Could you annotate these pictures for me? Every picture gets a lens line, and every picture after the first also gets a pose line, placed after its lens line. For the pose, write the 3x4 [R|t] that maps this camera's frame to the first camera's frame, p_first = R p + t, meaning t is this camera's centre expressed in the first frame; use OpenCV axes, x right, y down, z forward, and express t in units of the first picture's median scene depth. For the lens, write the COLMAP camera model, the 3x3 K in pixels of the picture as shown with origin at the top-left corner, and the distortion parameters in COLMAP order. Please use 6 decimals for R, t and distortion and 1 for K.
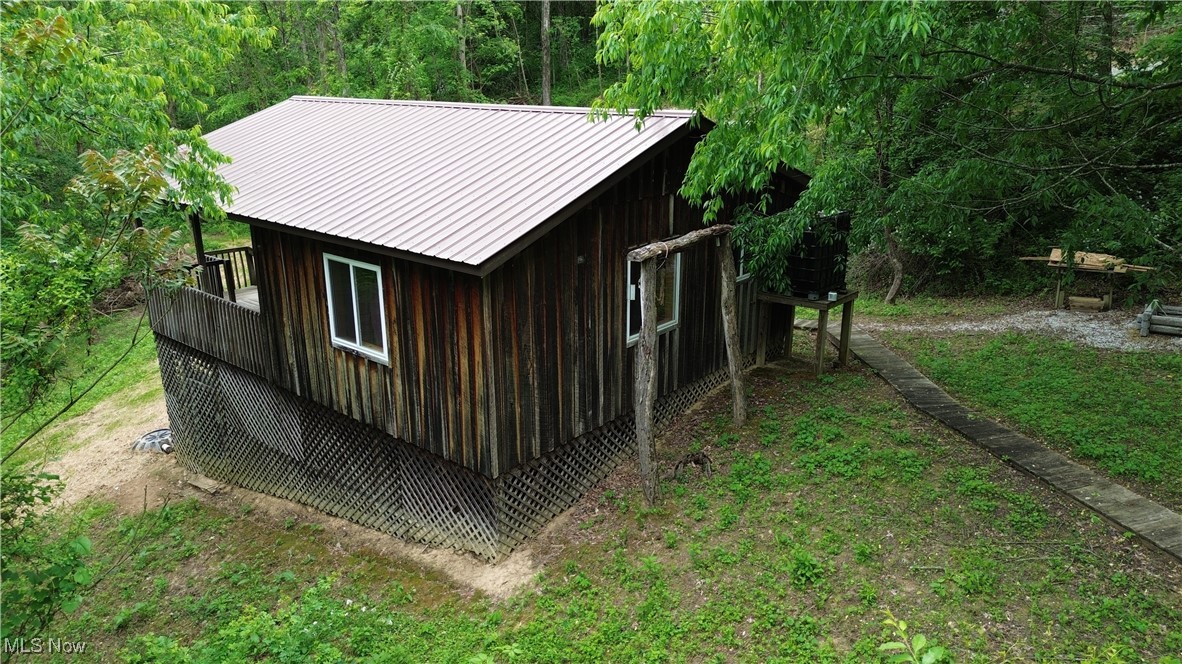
lens RADIAL K [[861.9, 0, 591.0], [0, 861.9, 332.0], [0, 0, 1]] dist [0.042379, -0.000174]
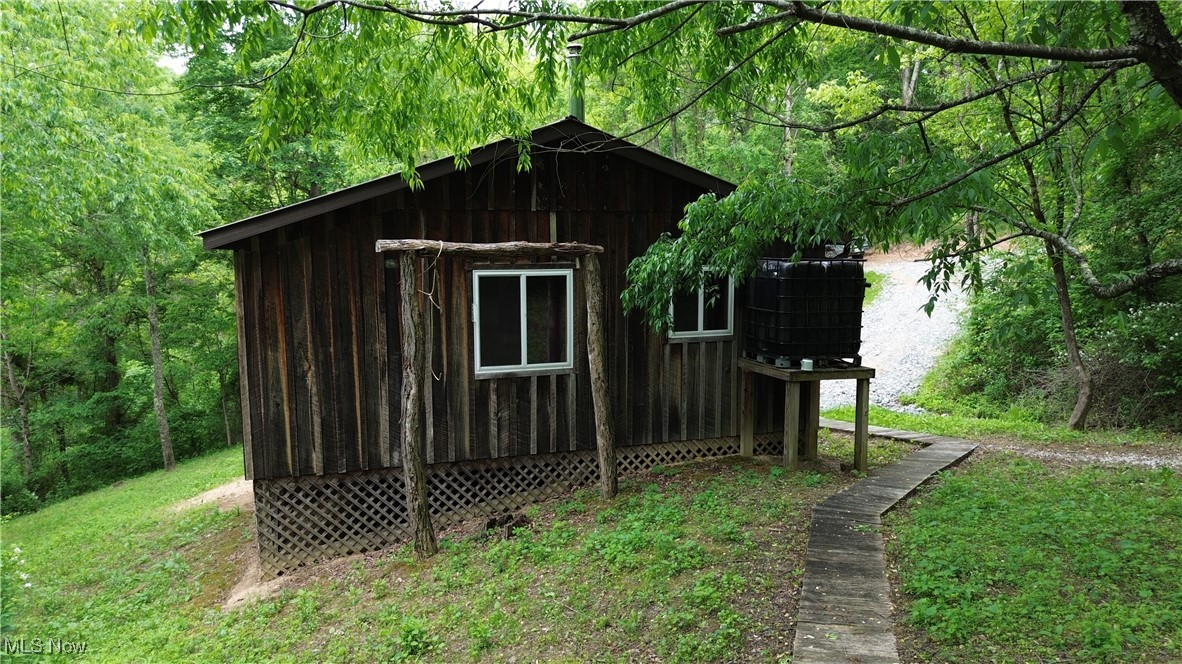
lens RADIAL K [[861.9, 0, 591.0], [0, 861.9, 332.0], [0, 0, 1]] dist [0.042379, -0.000174]
pose [[0.857679, 0.062592, -0.510361, 0.620928], [-0.153063, 0.978645, -0.137204, 0.077921], [0.490874, 0.195794, 0.848945, 0.333117]]
